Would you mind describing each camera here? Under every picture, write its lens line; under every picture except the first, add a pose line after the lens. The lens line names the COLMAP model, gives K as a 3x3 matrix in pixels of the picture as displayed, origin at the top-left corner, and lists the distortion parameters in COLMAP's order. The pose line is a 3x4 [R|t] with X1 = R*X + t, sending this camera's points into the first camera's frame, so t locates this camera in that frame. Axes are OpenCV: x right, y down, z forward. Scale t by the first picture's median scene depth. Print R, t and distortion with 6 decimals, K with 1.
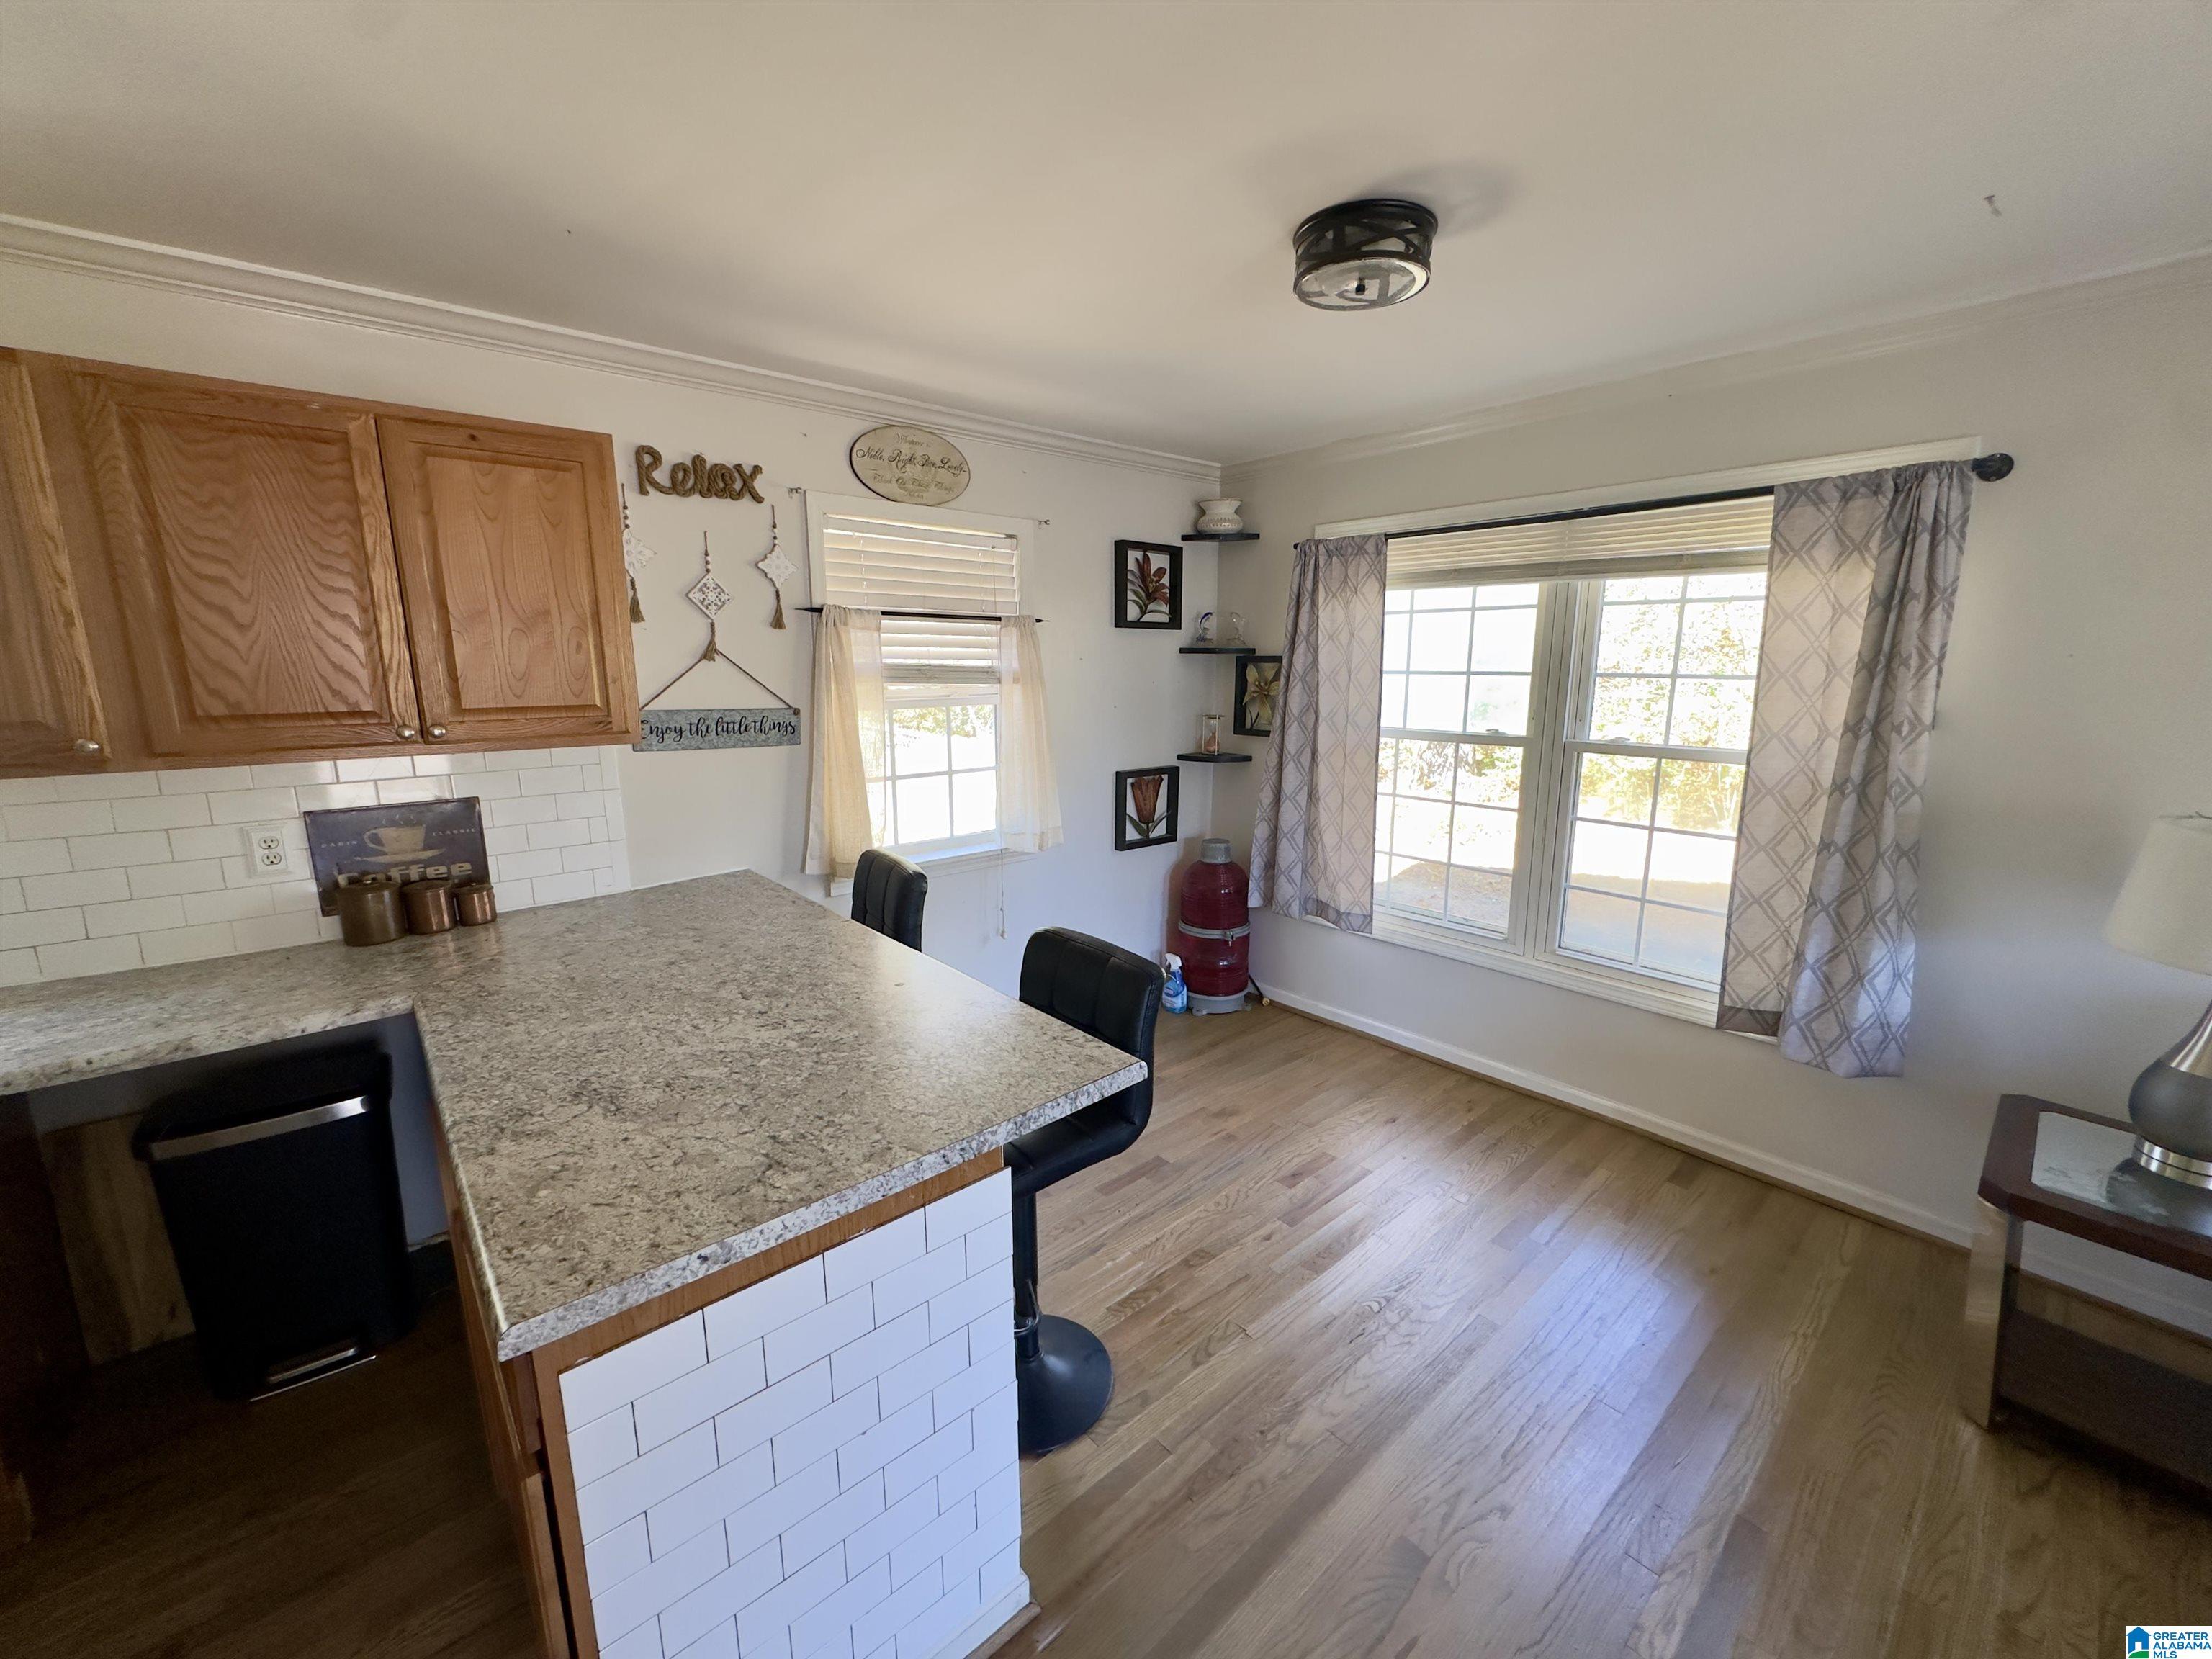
lens RADIAL K [[884.4, 0, 1101.0], [0, 884.4, 830.8], [0, 0, 1]] dist [-0.005111, 0.001018]
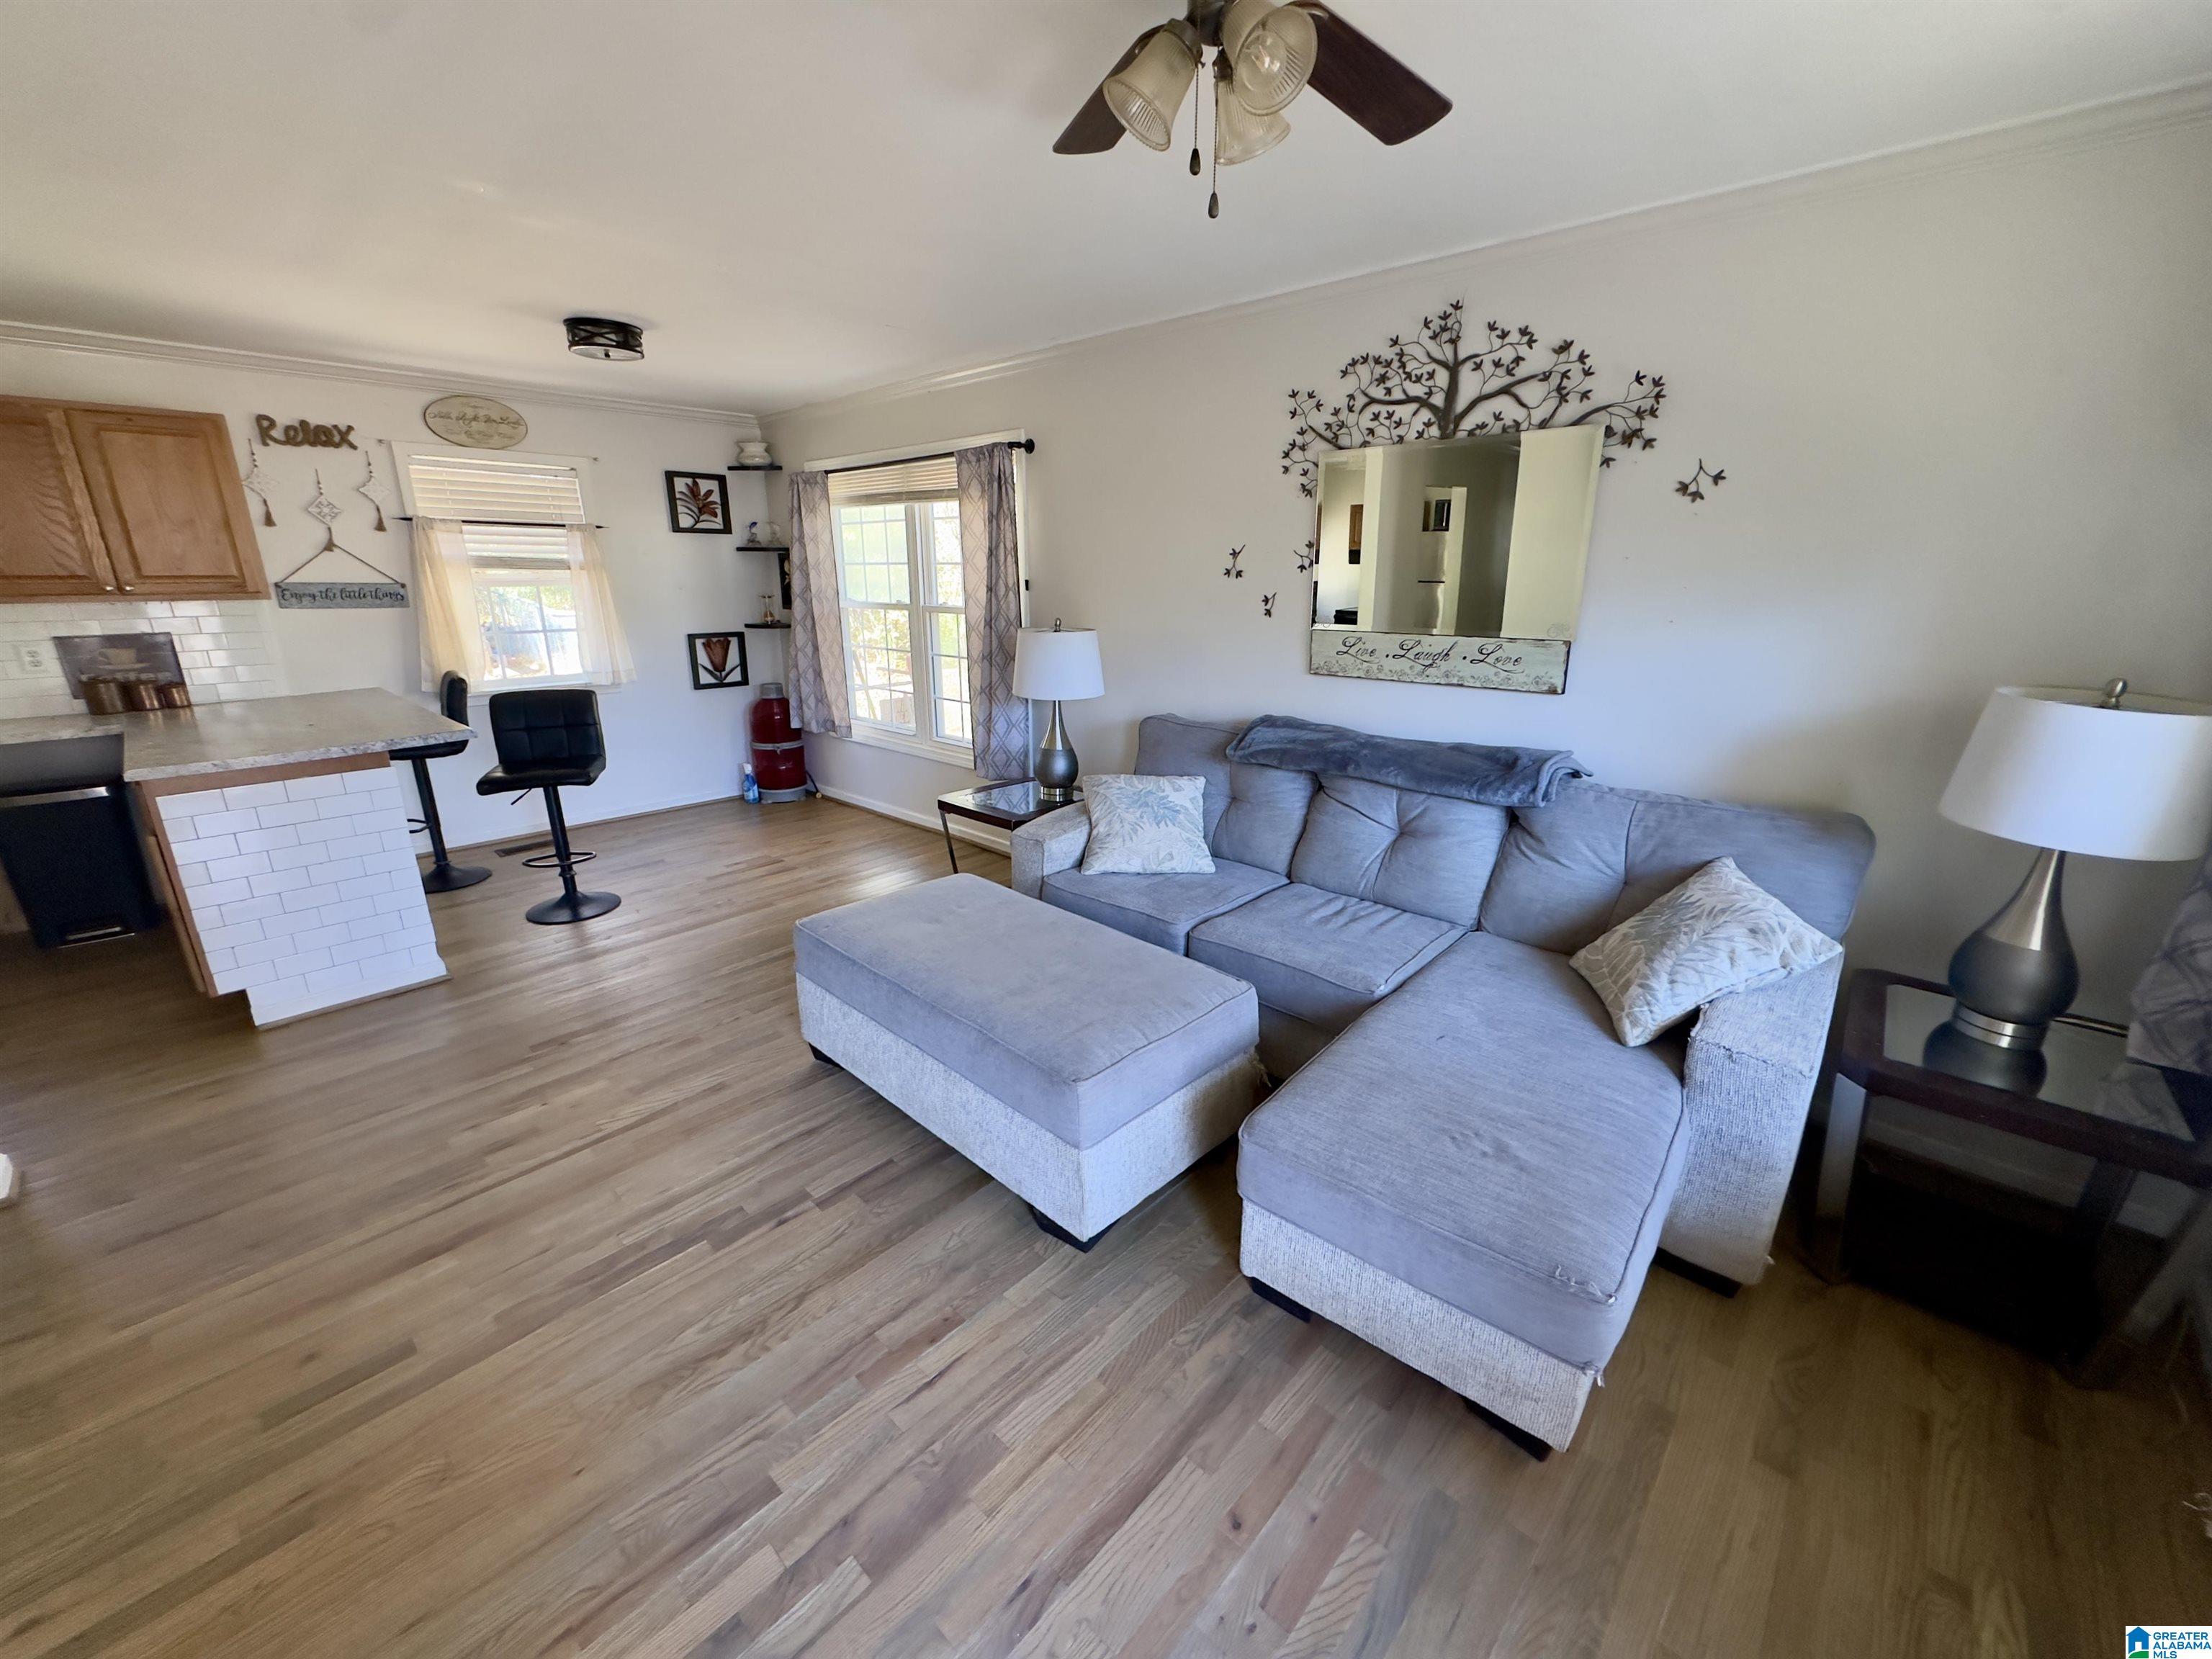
lens RADIAL K [[884.4, 0, 1103.7], [0, 884.4, 831.0], [0, 0, 1]] dist [-0.005111, 0.001018]
pose [[0.994251, -0.027925, 0.103369, 0.782299], [0.017835, 0.995098, 0.097275, 0.183641], [-0.105579, -0.094872, 0.989875, -0.787731]]
